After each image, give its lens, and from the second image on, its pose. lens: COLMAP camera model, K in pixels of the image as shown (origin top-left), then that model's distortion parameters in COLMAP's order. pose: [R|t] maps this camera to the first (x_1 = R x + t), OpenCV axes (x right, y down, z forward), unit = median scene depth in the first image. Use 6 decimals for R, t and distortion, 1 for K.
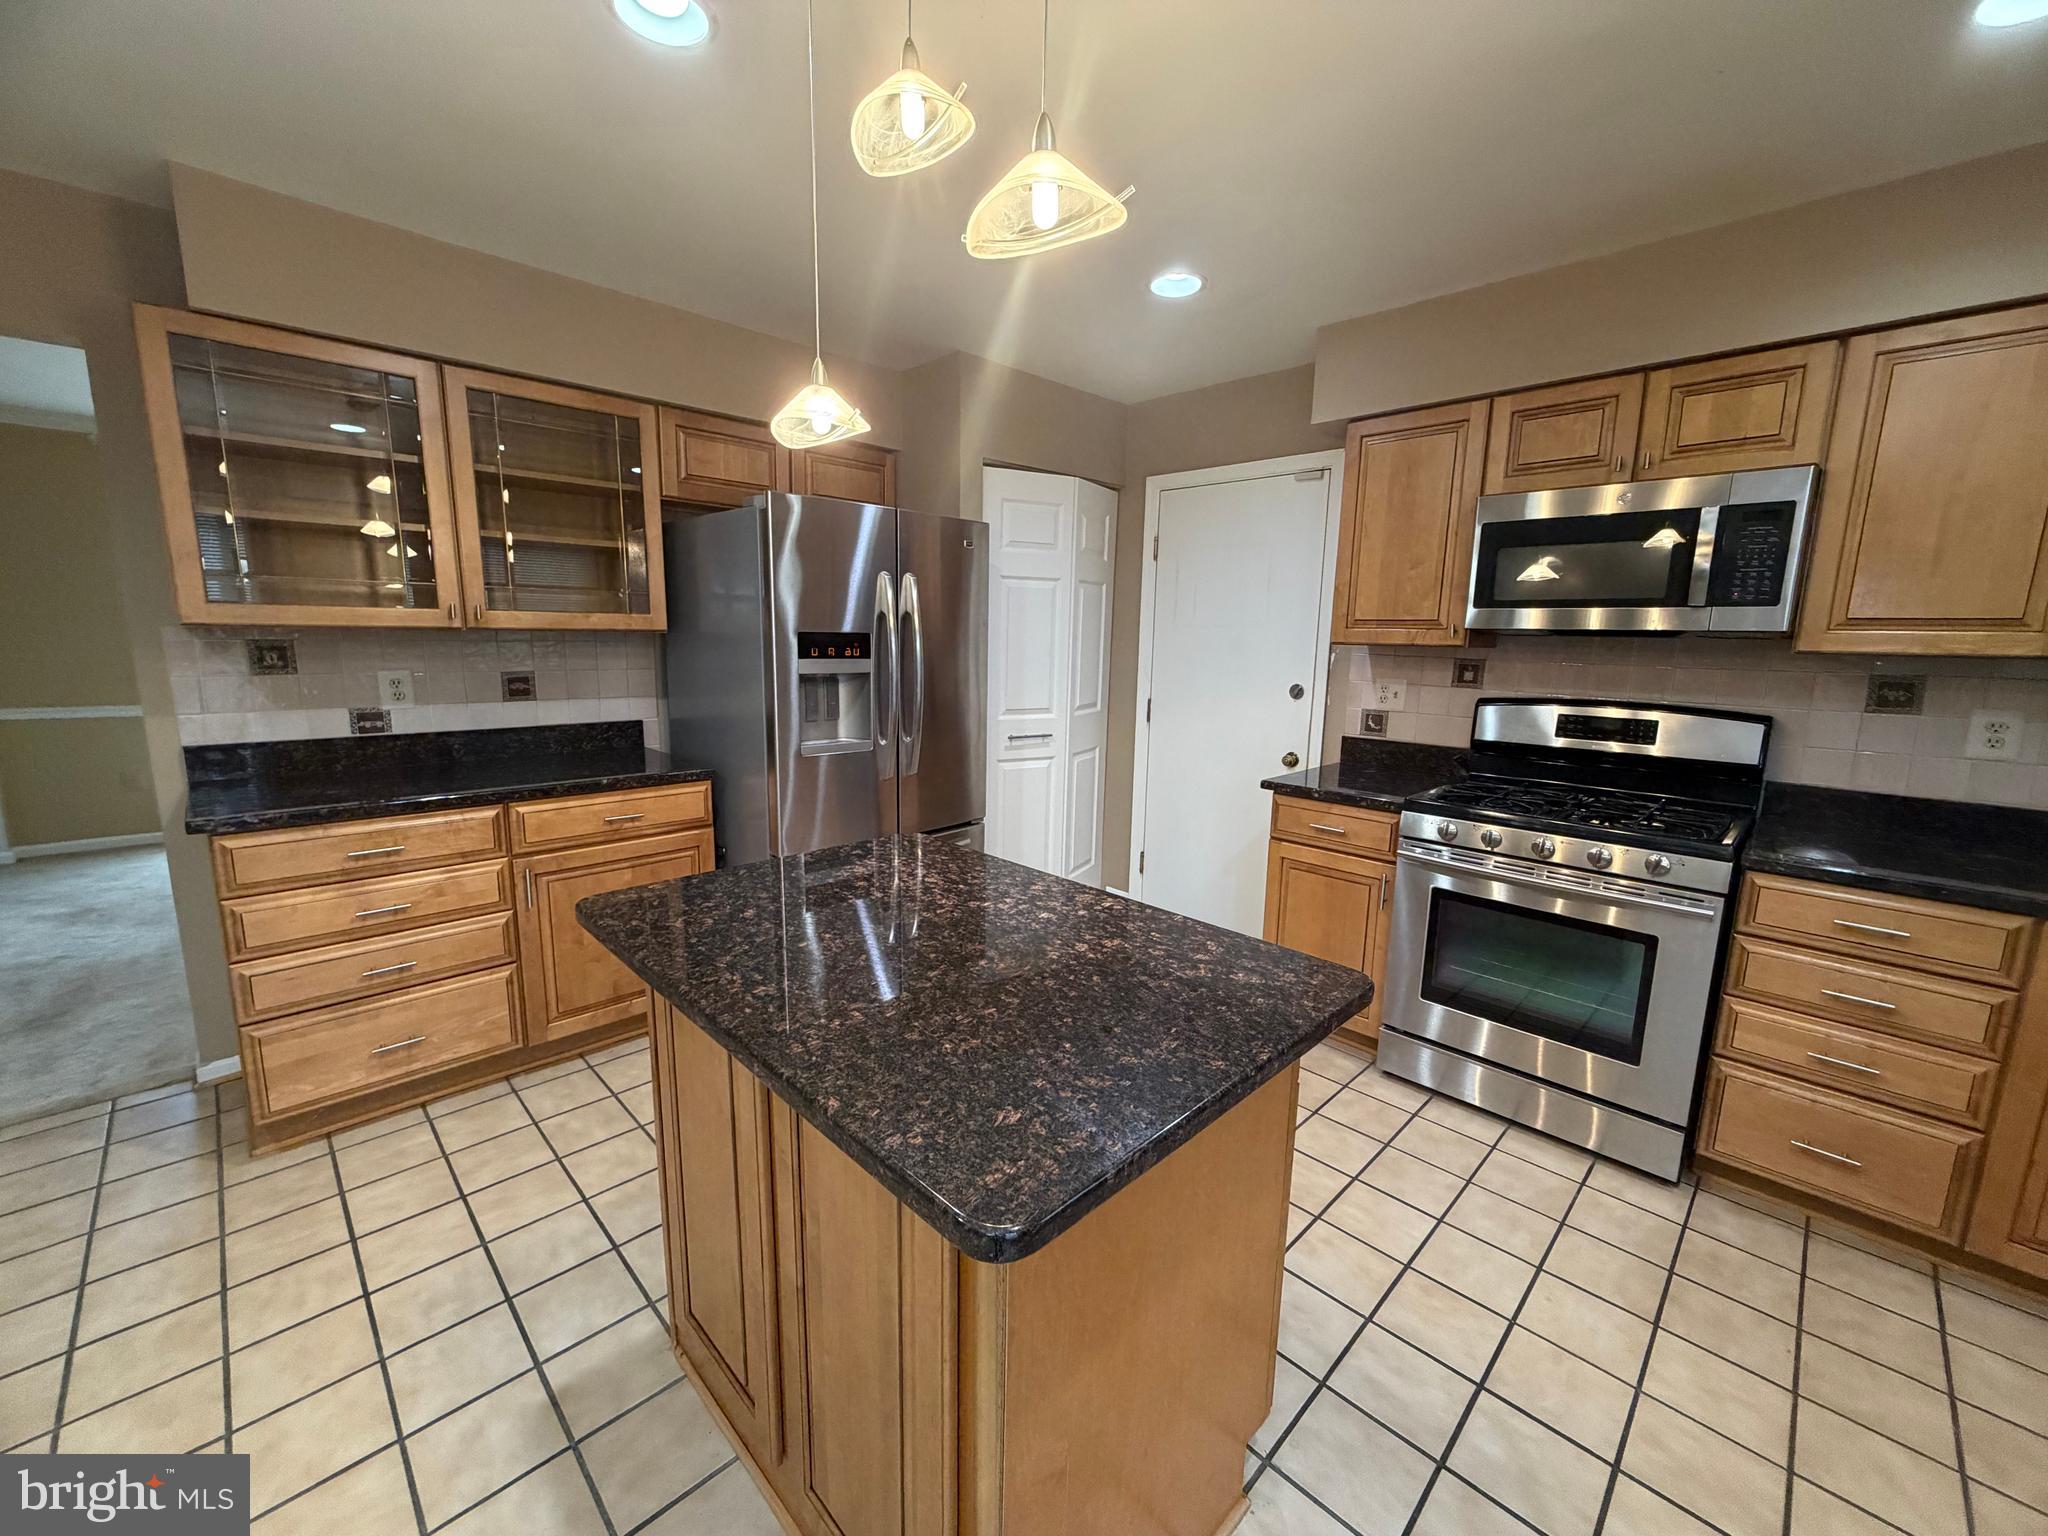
lens RADIAL K [[811.8, 0, 1017.0], [0, 811.8, 769.7], [0, 0, 1]] dist [-0.003559, 0.000600]
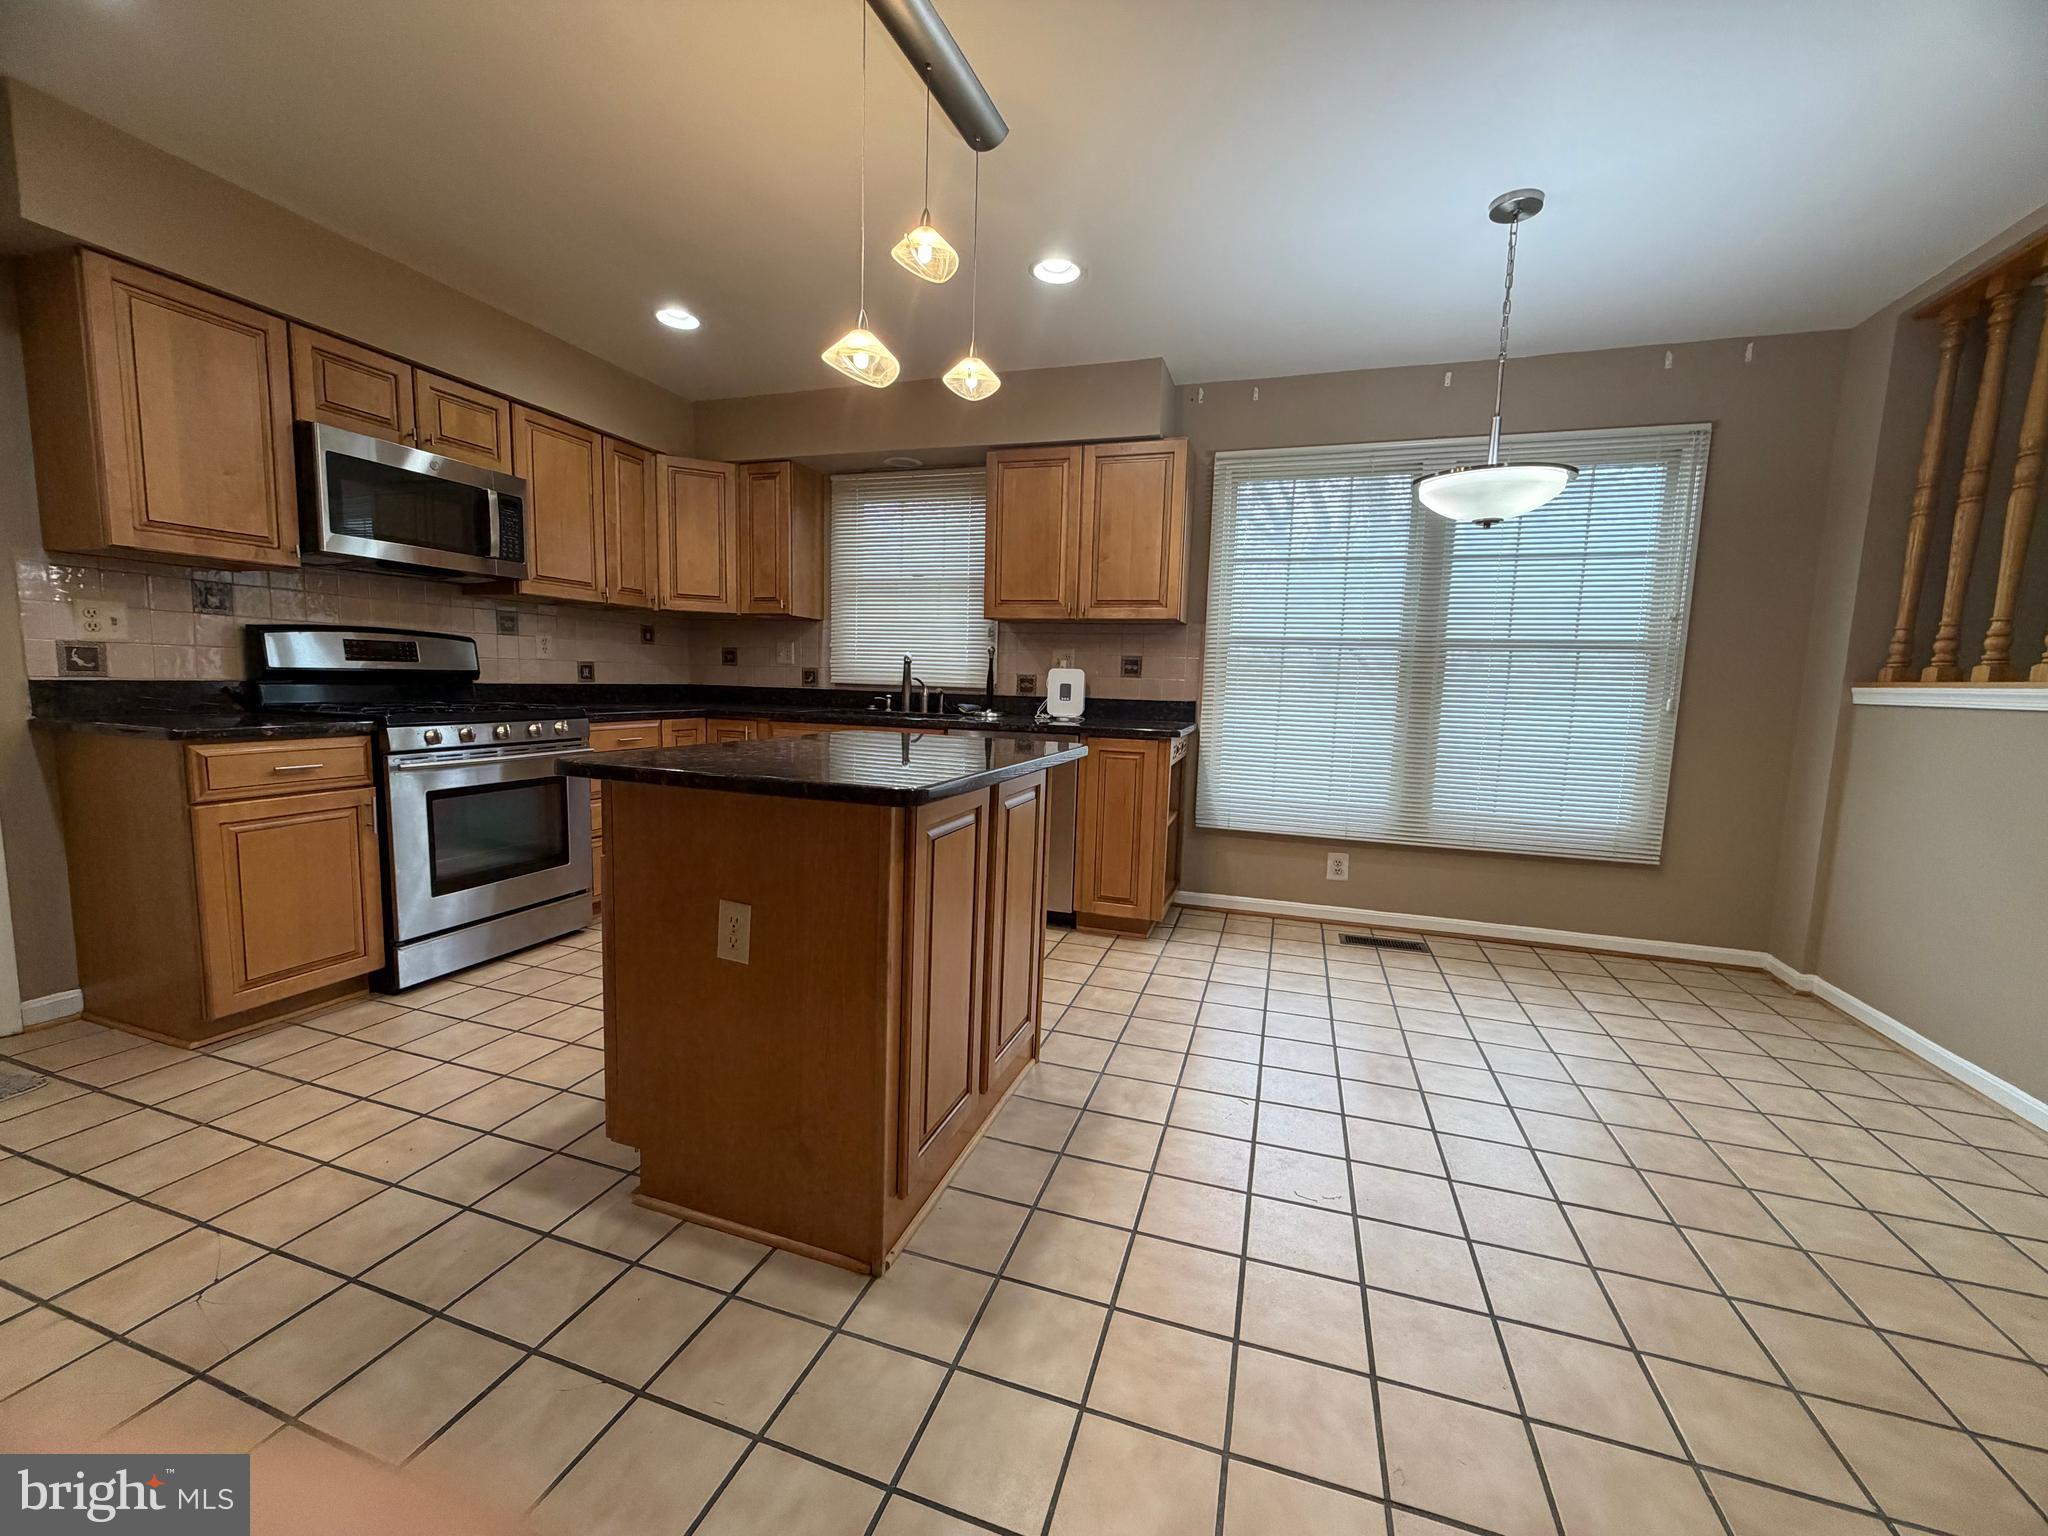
lens RADIAL K [[811.8, 0, 1015.3], [0, 811.8, 769.6], [0, 0, 1]] dist [-0.003559, 0.000600]
pose [[-0.448957, -0.129874, 0.884065, -0.810576], [0.111820, 0.973438, 0.199789, -0.014475], [-0.886529, 0.188553, -0.422509, 0.748704]]
